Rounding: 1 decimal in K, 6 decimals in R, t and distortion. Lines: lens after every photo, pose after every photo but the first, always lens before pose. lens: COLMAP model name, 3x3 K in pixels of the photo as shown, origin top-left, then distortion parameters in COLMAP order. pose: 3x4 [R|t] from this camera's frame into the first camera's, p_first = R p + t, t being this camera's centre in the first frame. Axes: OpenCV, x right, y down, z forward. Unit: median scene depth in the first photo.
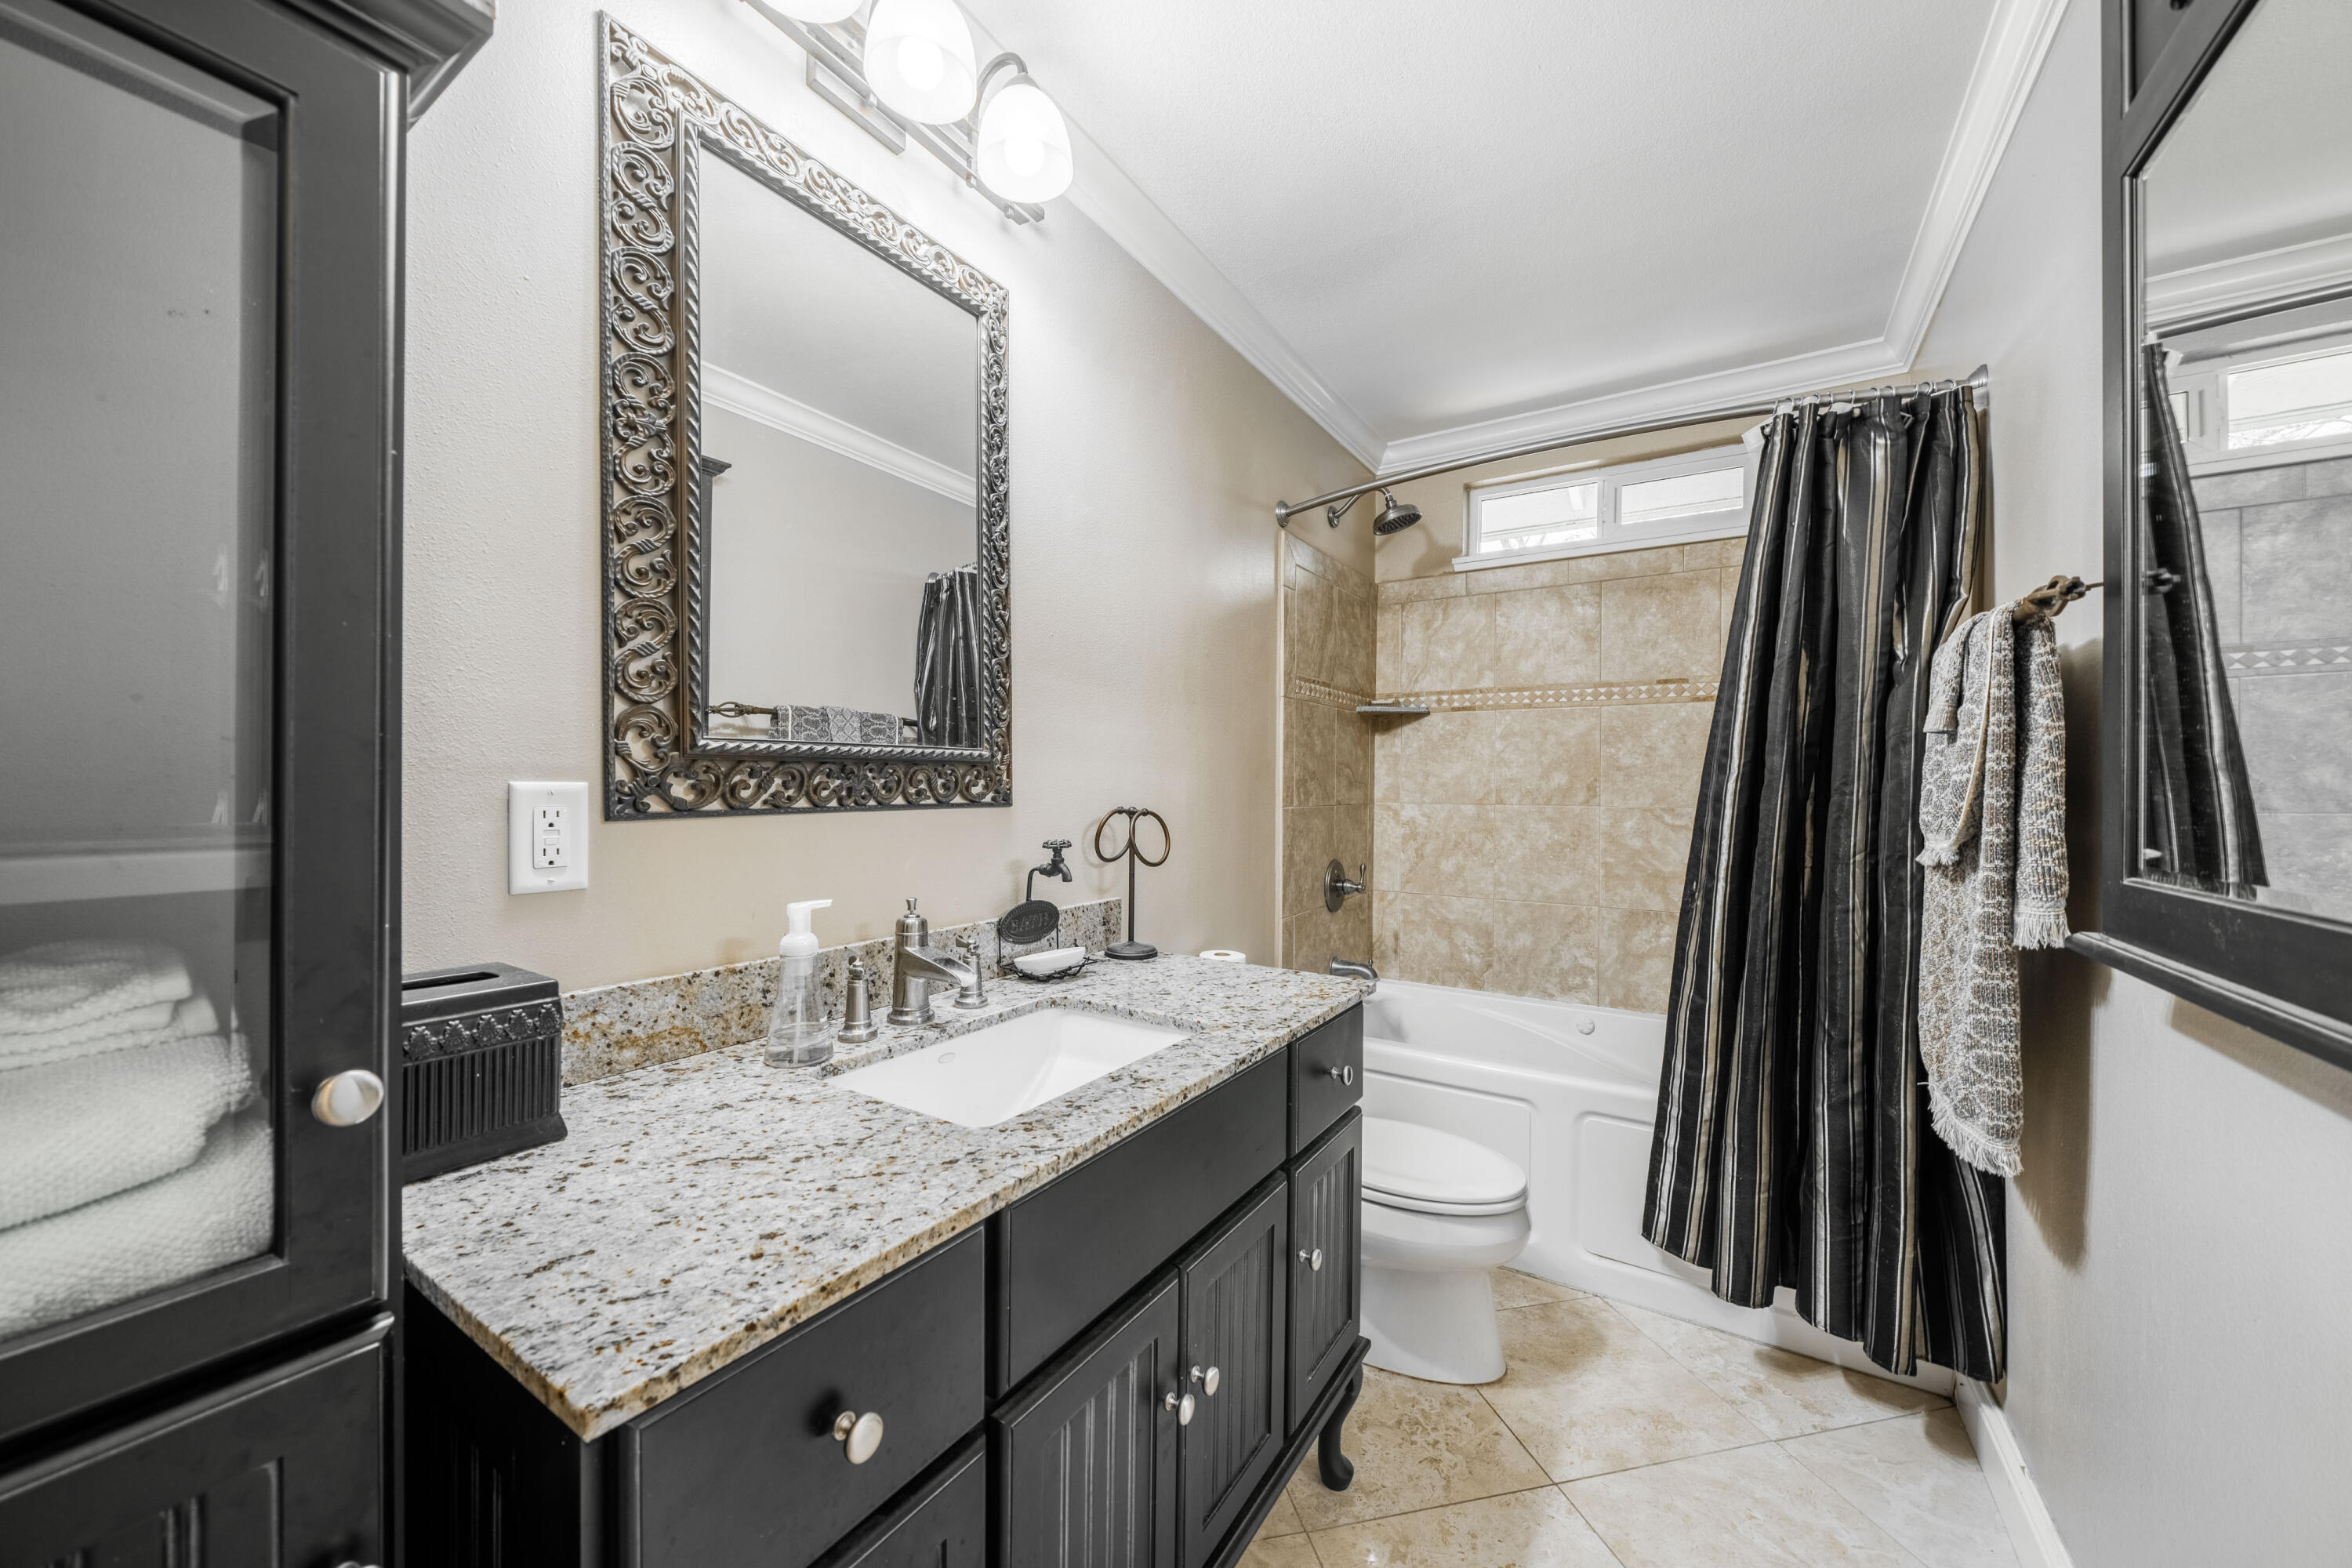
lens RADIAL K [[840.9, 0, 1176.0], [0, 840.9, 784.0], [0, 0, 1]] dist [0.001885, 0.000021]
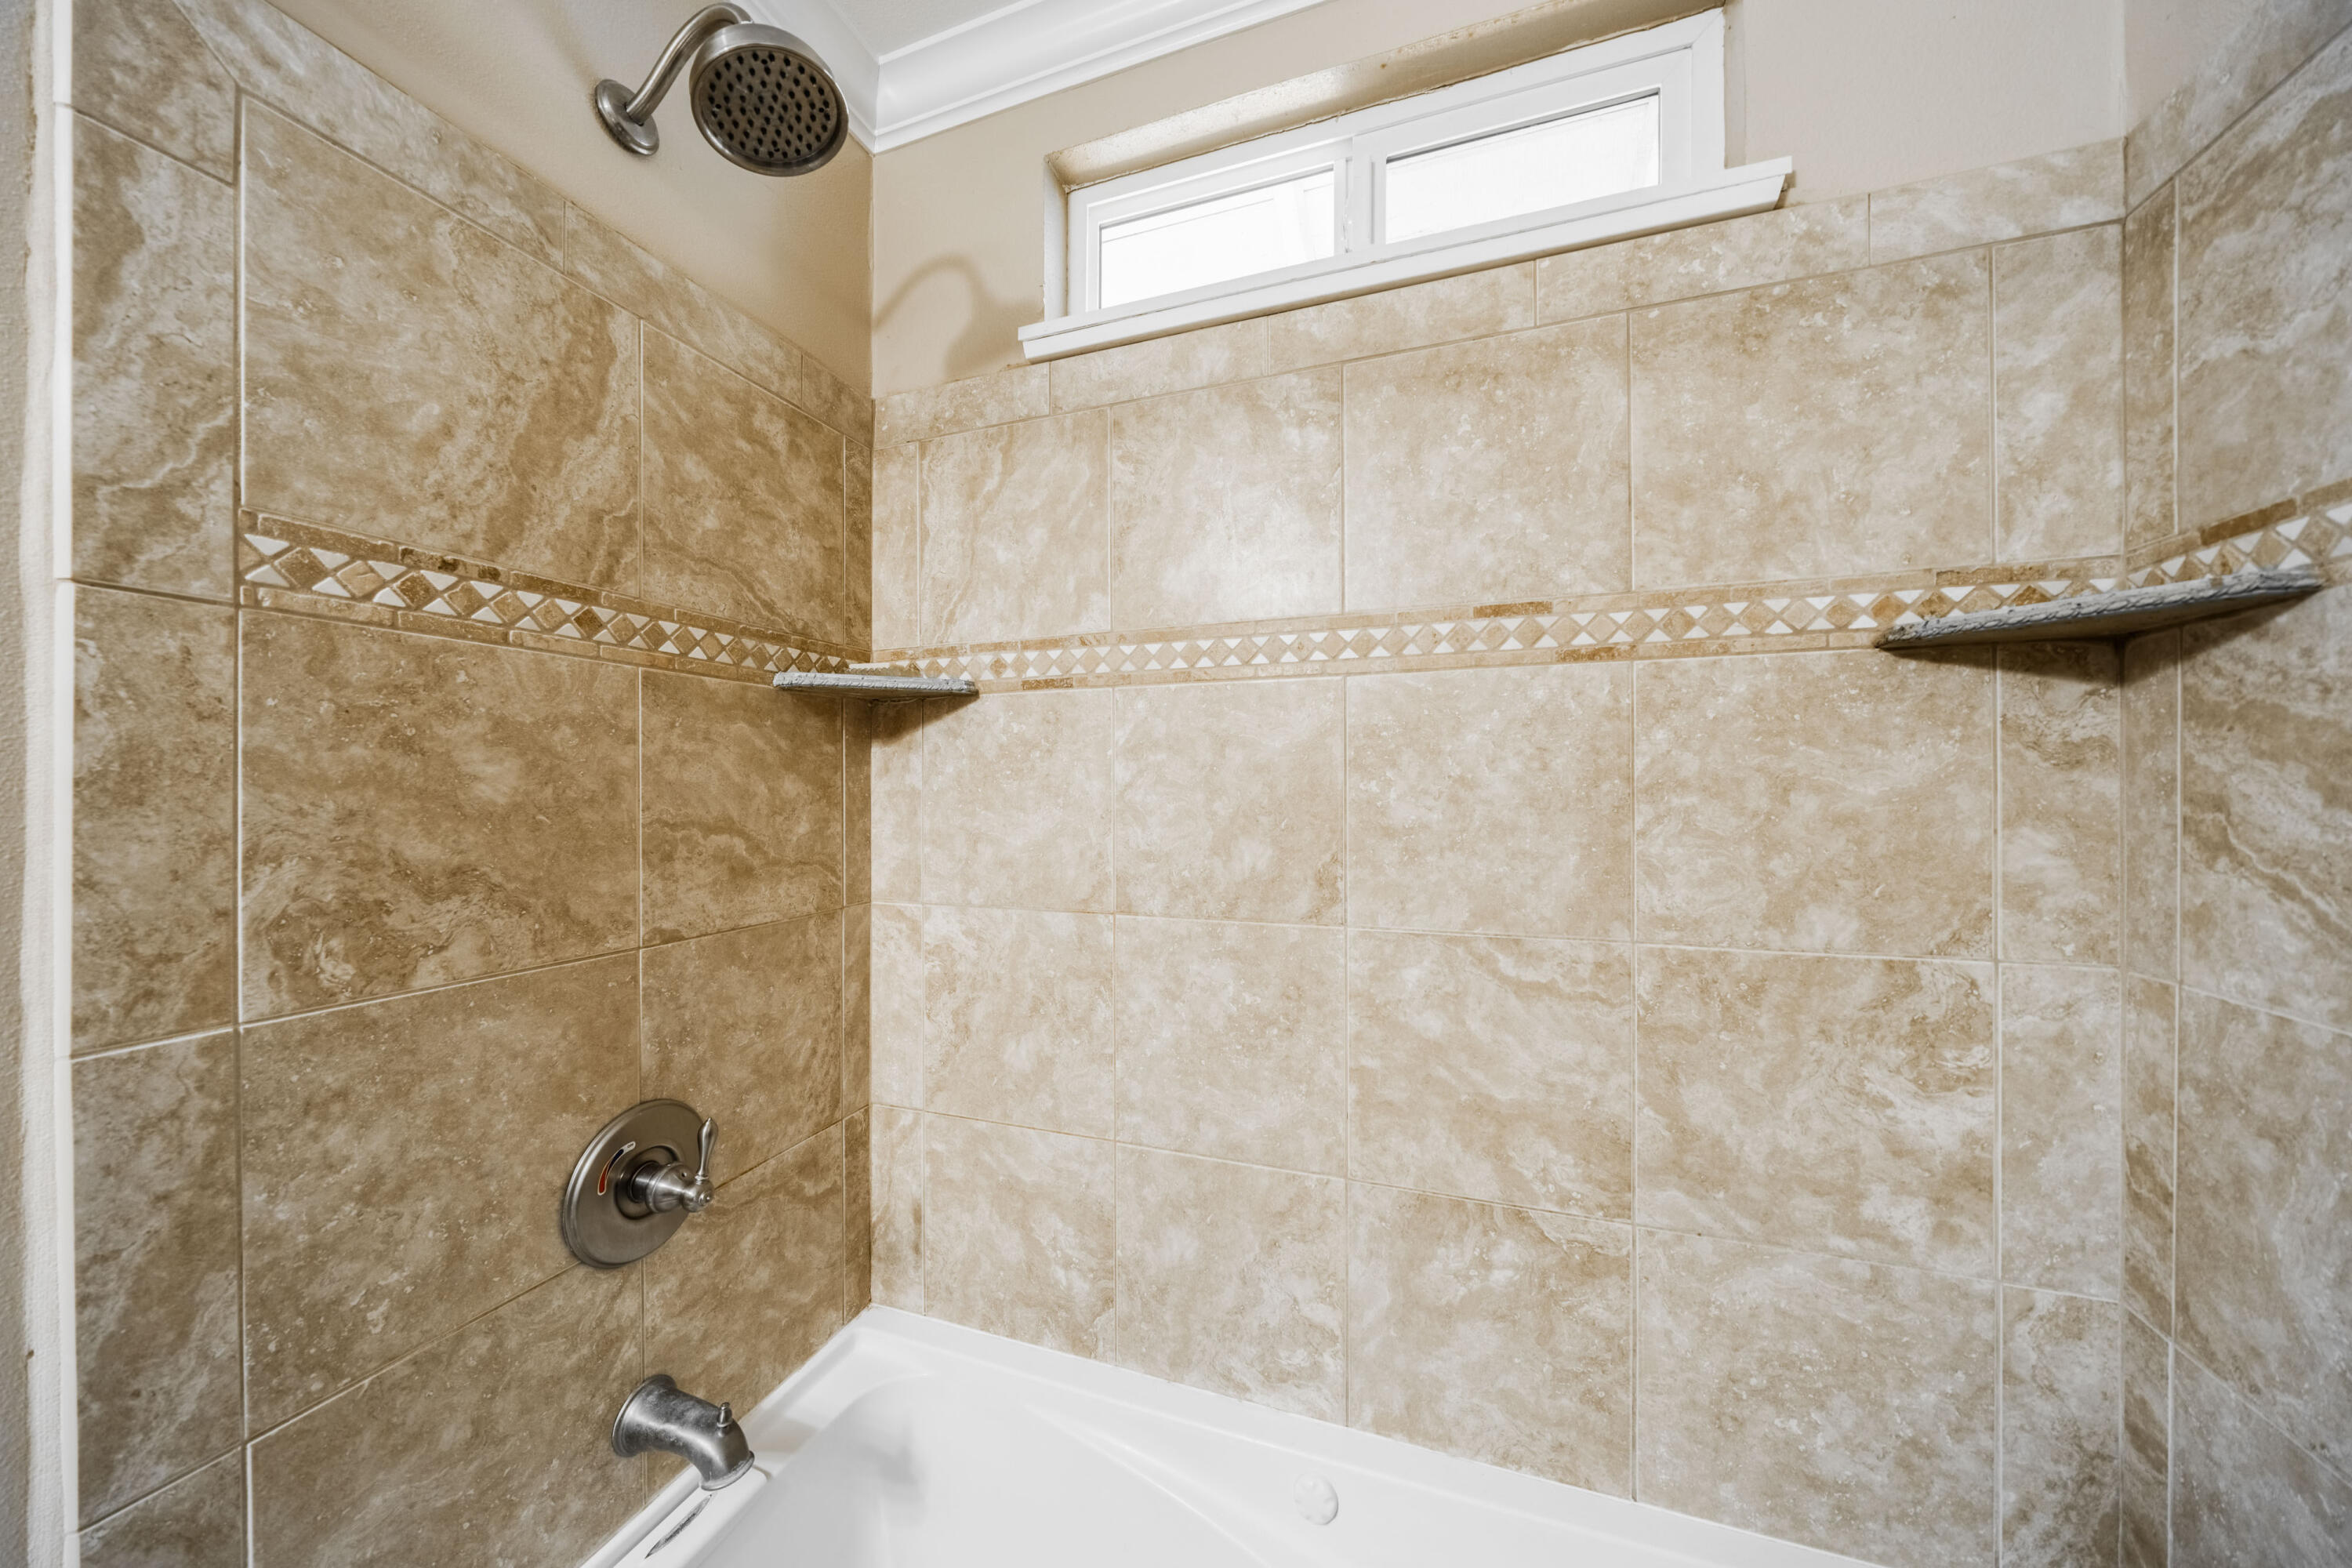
lens RADIAL K [[795.2, 0, 1164.3], [0, 795.2, 782.1], [0, 0, 1]] dist [-0.000715, -0.000039]
pose [[0.976268, -0.011451, 0.216262, 0.323336], [0.011641, 0.999932, 0.000397, -0.041087], [-0.216252, 0.002130, 0.976335, 0.620135]]
